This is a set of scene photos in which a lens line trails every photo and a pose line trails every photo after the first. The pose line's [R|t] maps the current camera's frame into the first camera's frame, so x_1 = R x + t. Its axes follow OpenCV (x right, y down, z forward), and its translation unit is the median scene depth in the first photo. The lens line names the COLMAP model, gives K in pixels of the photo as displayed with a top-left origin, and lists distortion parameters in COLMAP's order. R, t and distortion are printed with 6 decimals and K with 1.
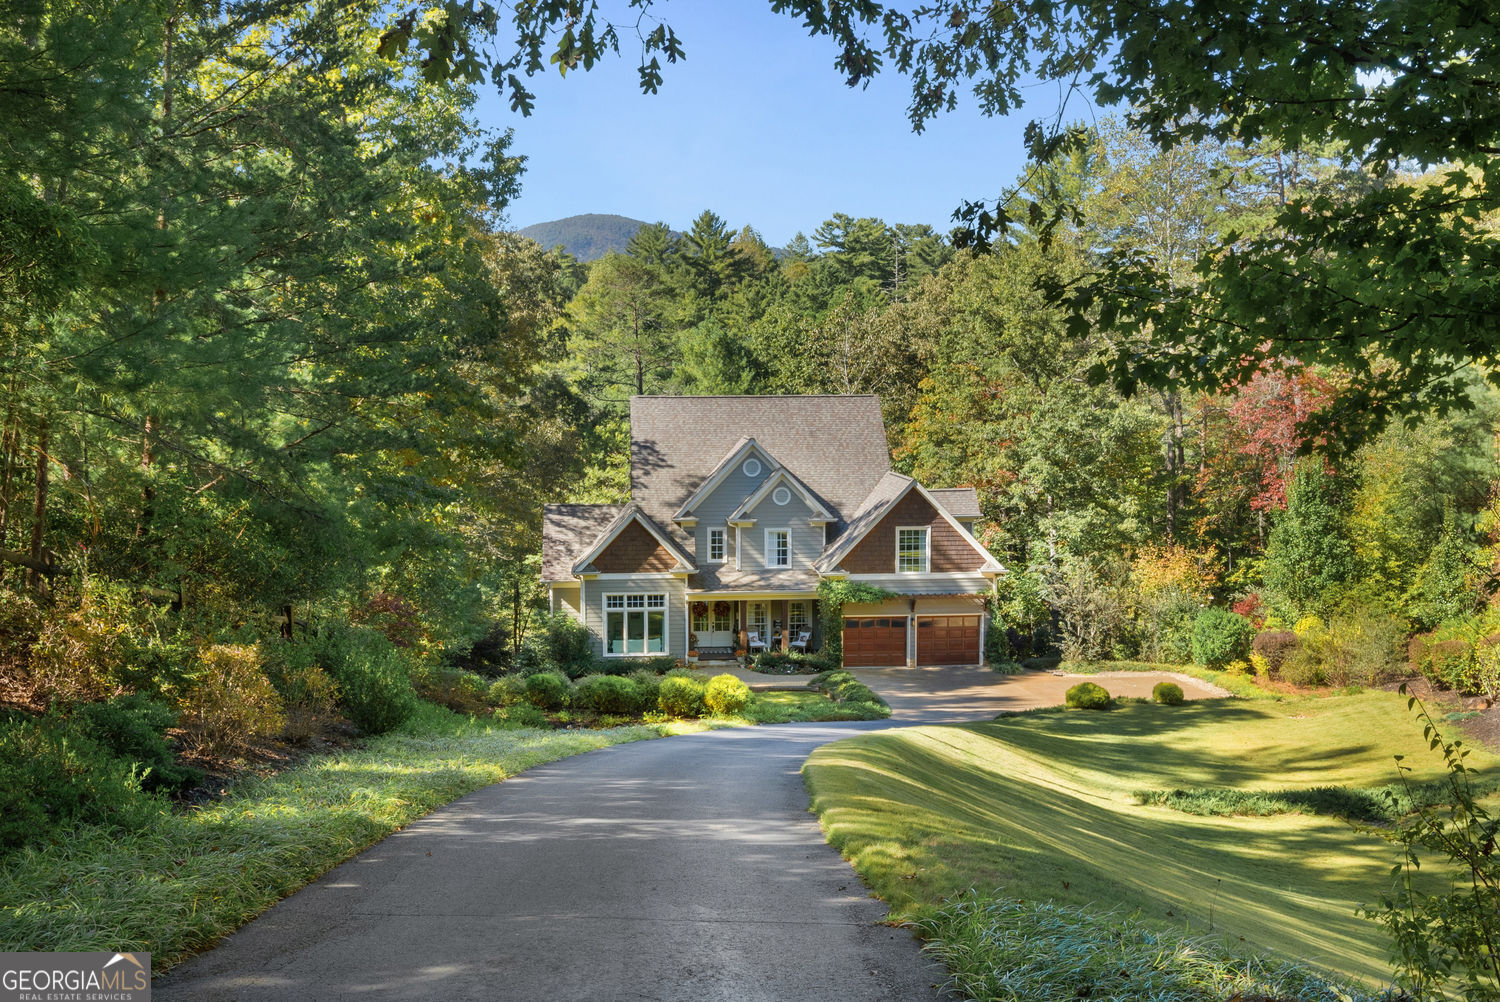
lens RADIAL K [[1511.2, 0, 749.2], [0, 1511.2, 500.5], [0, 0, 1]] dist [0.008044, 0.000000]
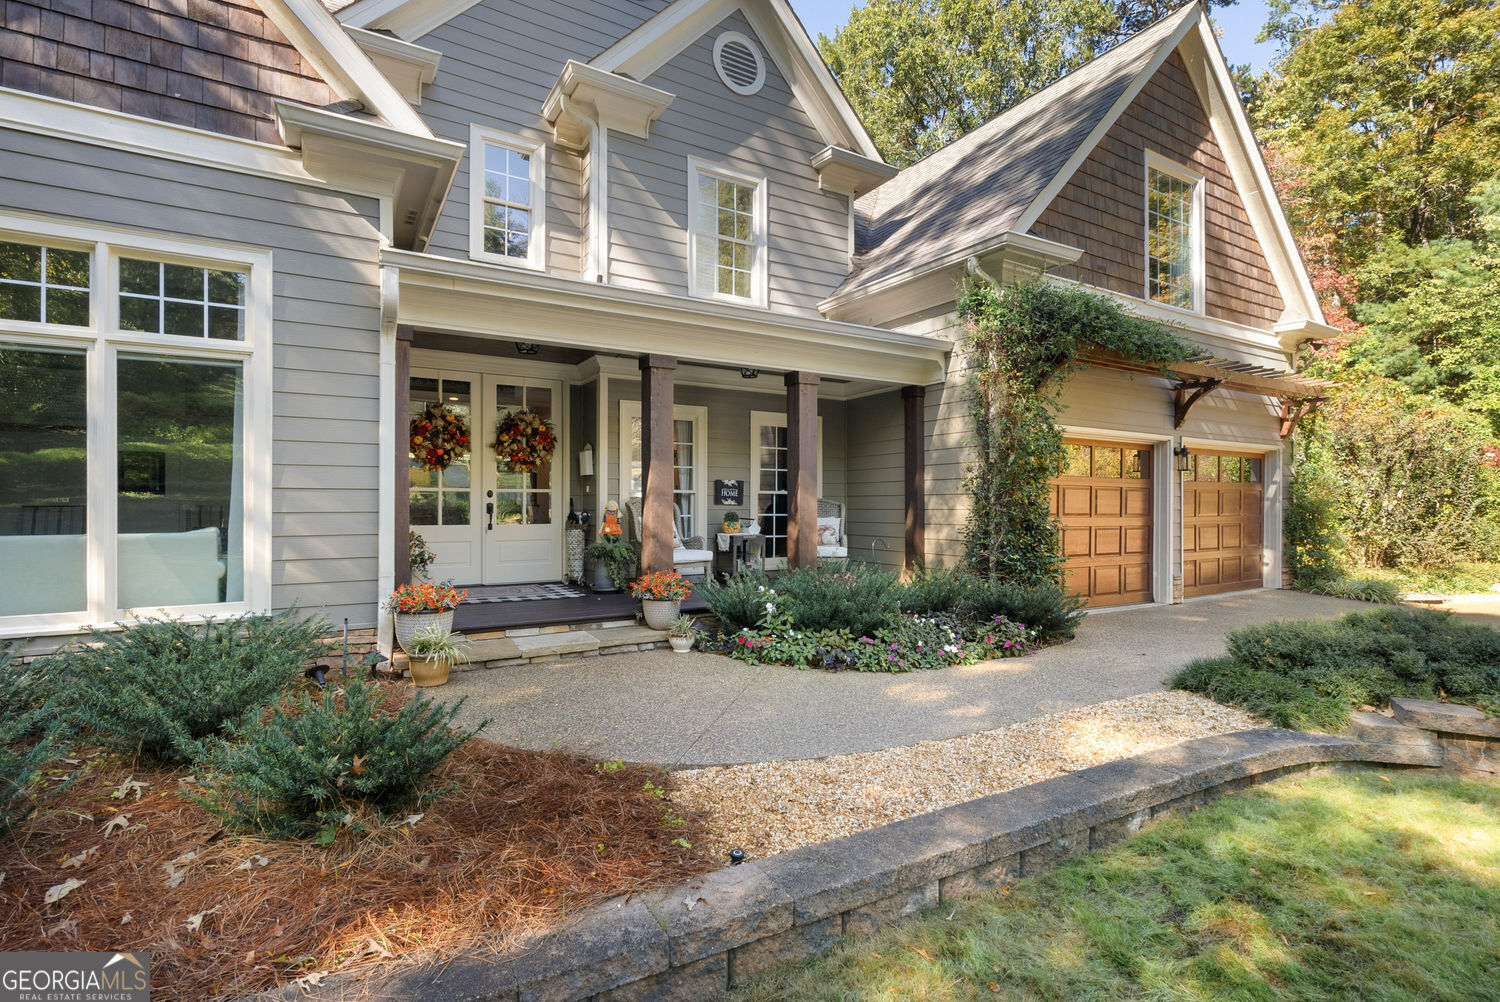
lens RADIAL K [[704.3, 0, 744.1], [0, 704.3, 499.1], [0, 0, 1]] dist [-0.001682, 0.000784]
pose [[0.900421, 0.007111, 0.434962, -0.039084], [0.032956, 0.995878, -0.084504, 0.097455], [-0.433770, 0.090424, 0.896475, 0.902132]]
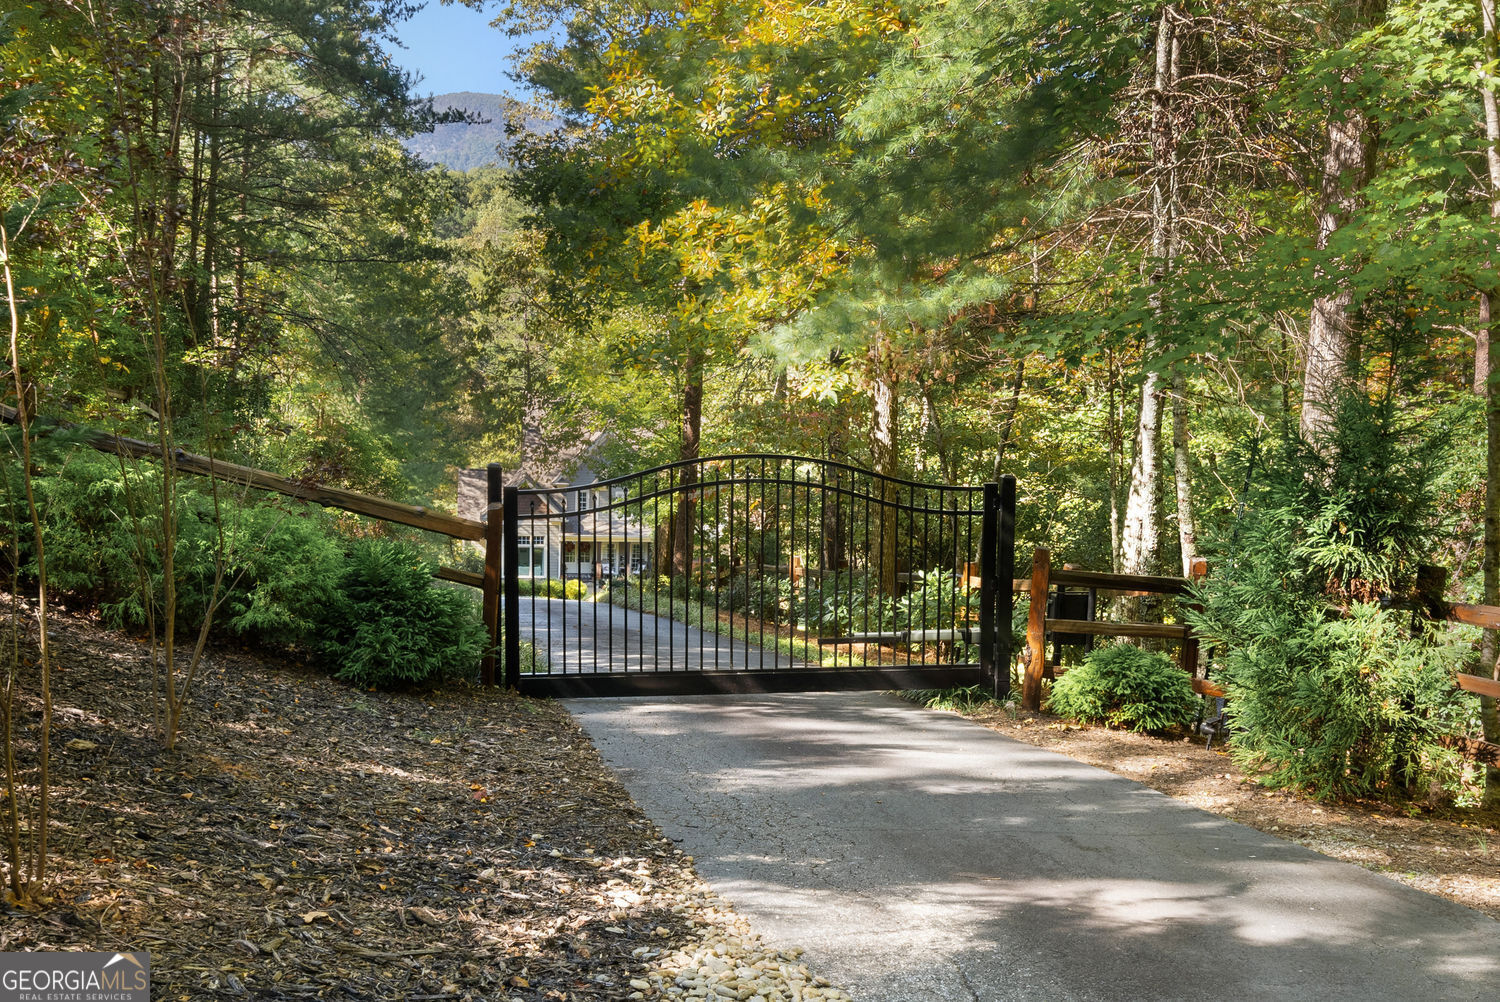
lens RADIAL K [[1511.2, 0, 749.4], [0, 1511.2, 501.0], [0, 0, 1]] dist [0.008044, 0.000000]
pose [[0.996765, 0.023579, 0.076838, 0.027666], [-0.026449, 0.998982, 0.036554, -0.029250], [-0.075898, -0.038468, 0.996373, -0.450953]]
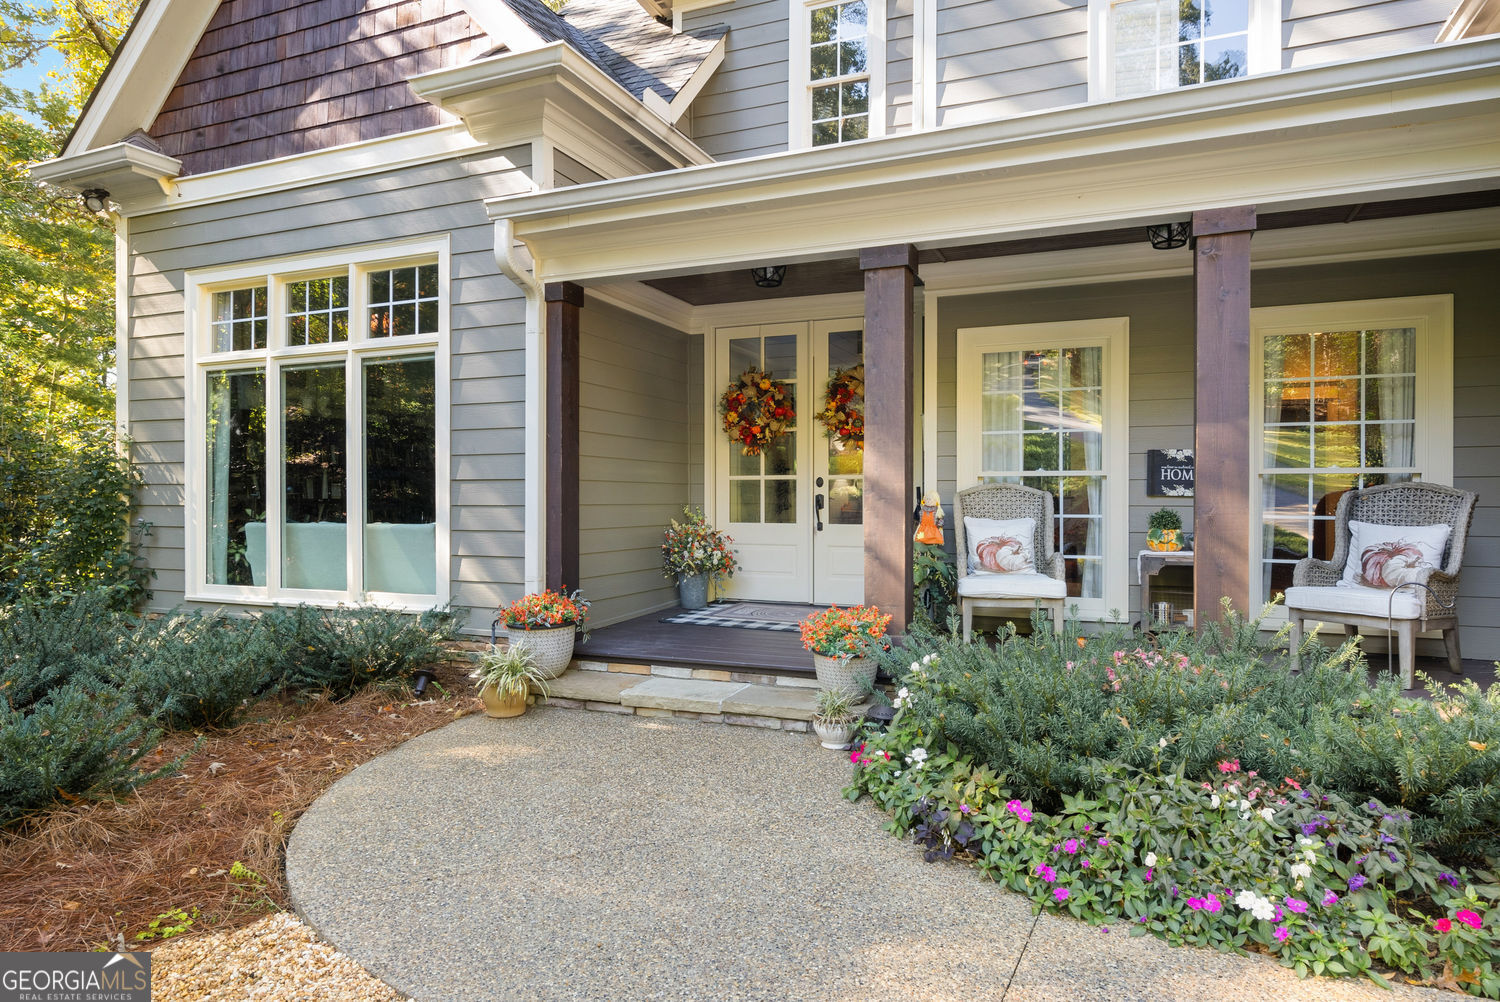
lens RADIAL K [[907.9, 0, 755.2], [0, 907.9, 495.8], [0, 0, 1]] dist [0.009864, -0.000827]
pose [[0.885267, 0.002153, -0.465078, 0.024547], [-0.040137, 0.996612, -0.071787, 0.095131], [0.463347, 0.082218, 0.882354, 0.925083]]
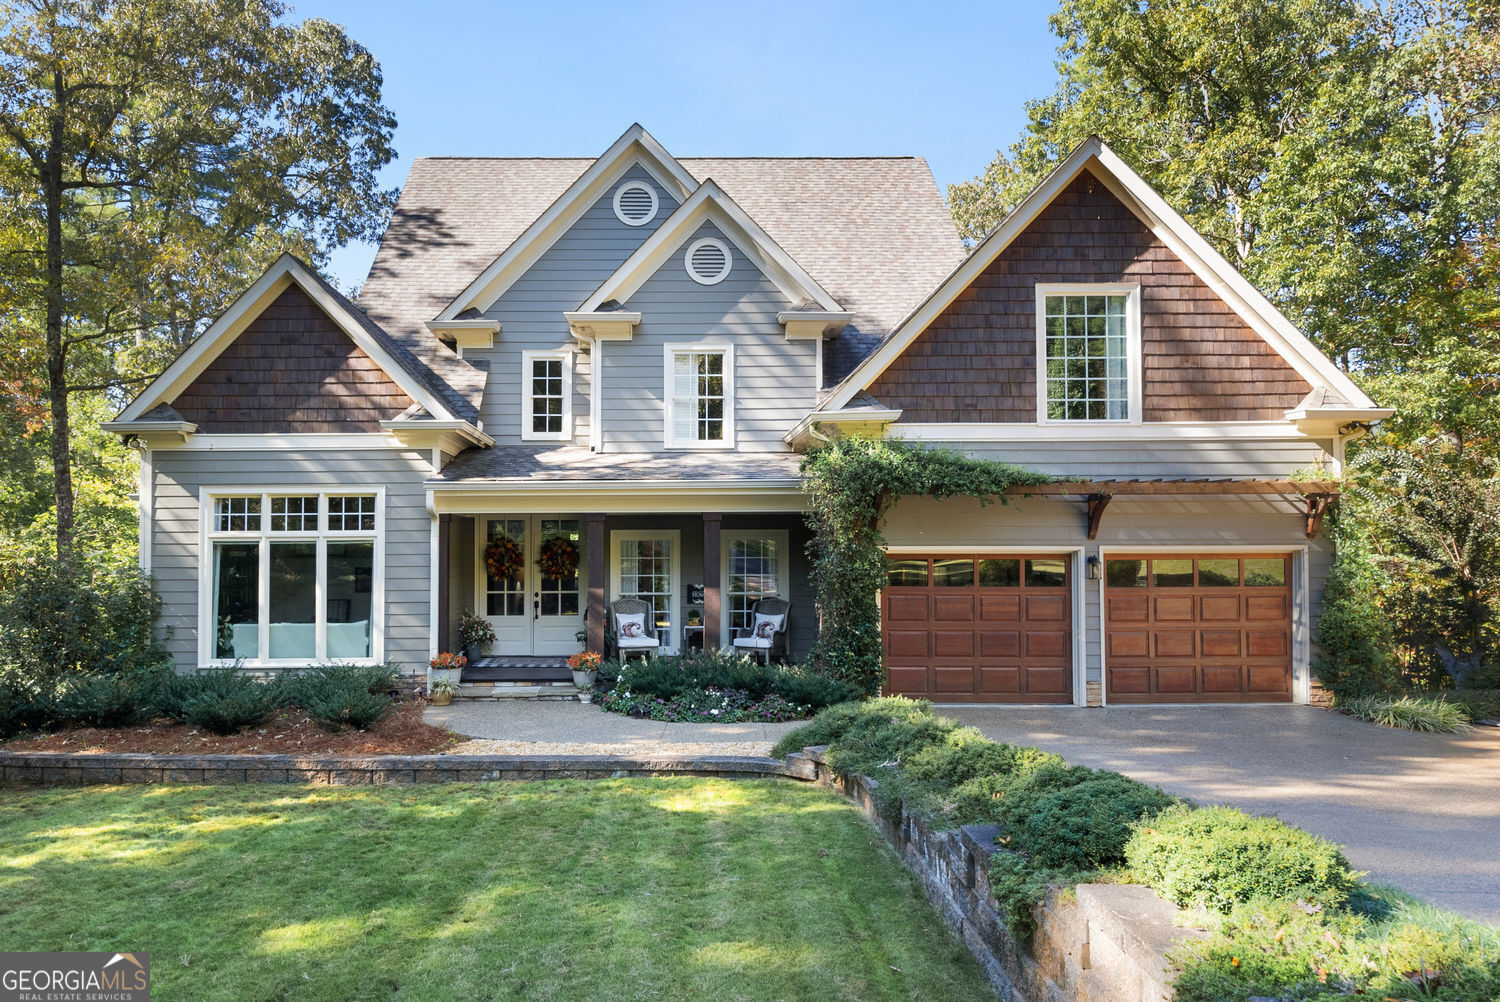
lens RADIAL K [[1010.5, 0, 670.1], [0, 1010.5, 518.8], [0, 0, 1]] dist [0.003509, 0.000023]
pose [[0.997018, -0.002966, -0.077112, 0.032366], [-0.005753, 0.993624, -0.112600, 0.094309], [0.076954, 0.112708, 0.990644, 0.766385]]
